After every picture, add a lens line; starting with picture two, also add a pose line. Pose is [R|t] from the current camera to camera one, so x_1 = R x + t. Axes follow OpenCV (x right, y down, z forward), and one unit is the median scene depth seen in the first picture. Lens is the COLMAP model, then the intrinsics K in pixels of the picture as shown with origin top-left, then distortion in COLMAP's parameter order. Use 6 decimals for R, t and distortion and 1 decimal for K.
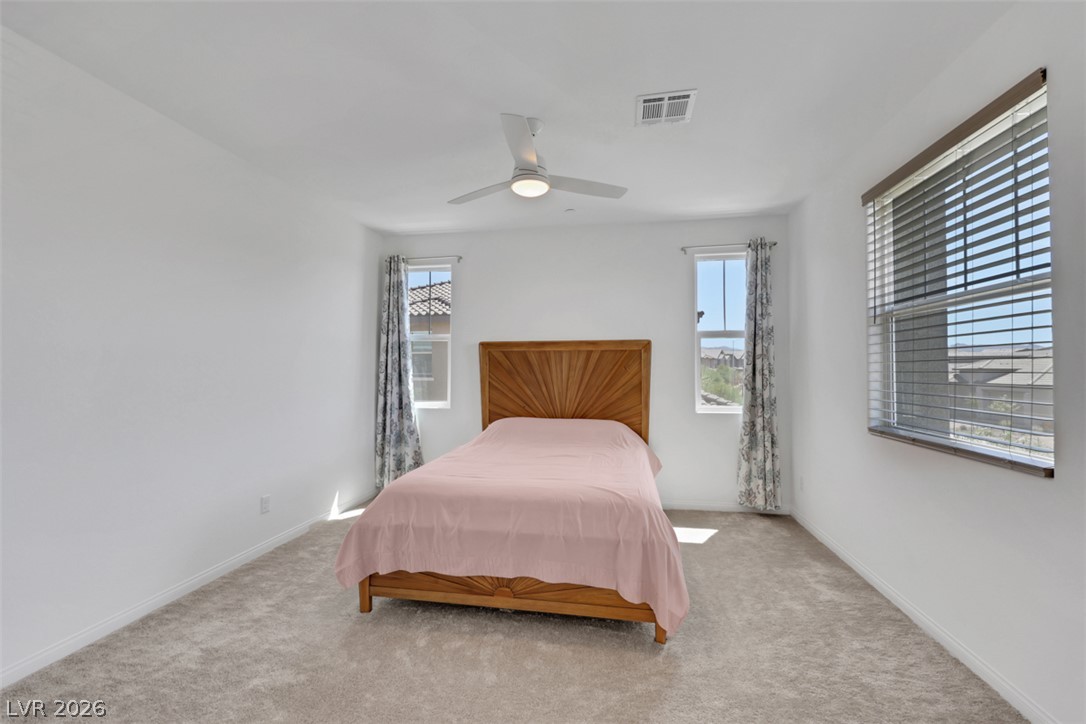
lens RADIAL K [[444.1, 0, 545.7], [0, 444.1, 360.2], [0, 0, 1]] dist [-0.012269, -0.000143]
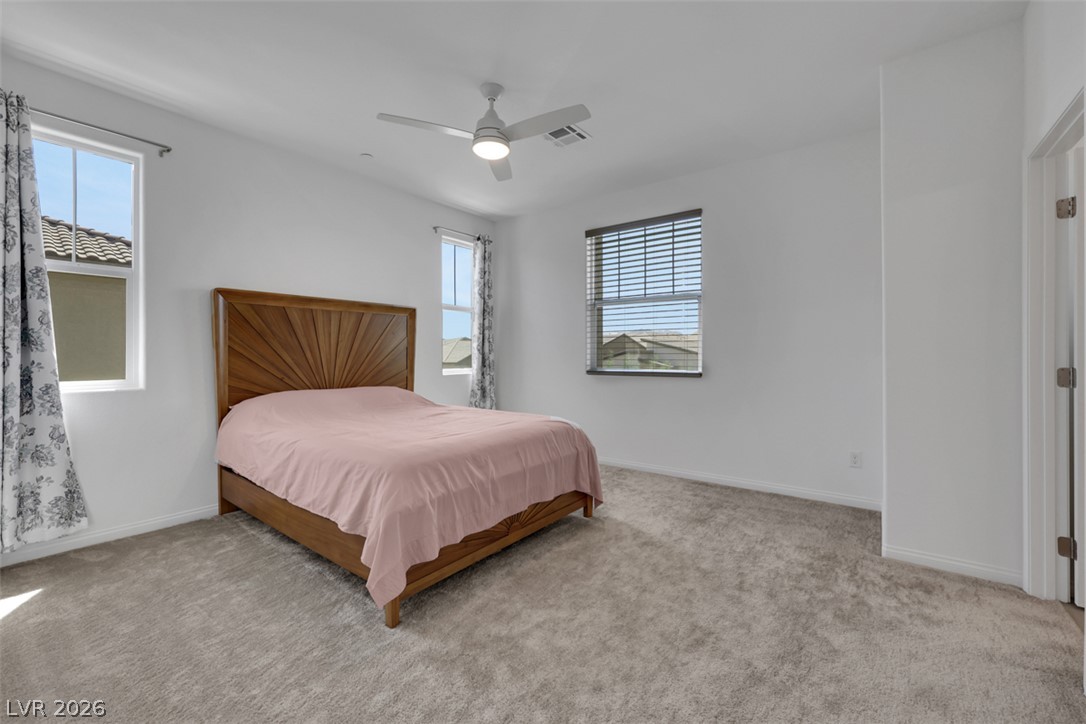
lens RADIAL K [[444.1, 0, 545.7], [0, 444.1, 360.2], [0, 0, 1]] dist [-0.012269, -0.000143]
pose [[0.446841, -0.012690, 0.894524, -0.580489], [-0.016113, 0.999623, 0.022230, 0.052097], [-0.894468, -0.024346, 0.446468, 0.261410]]
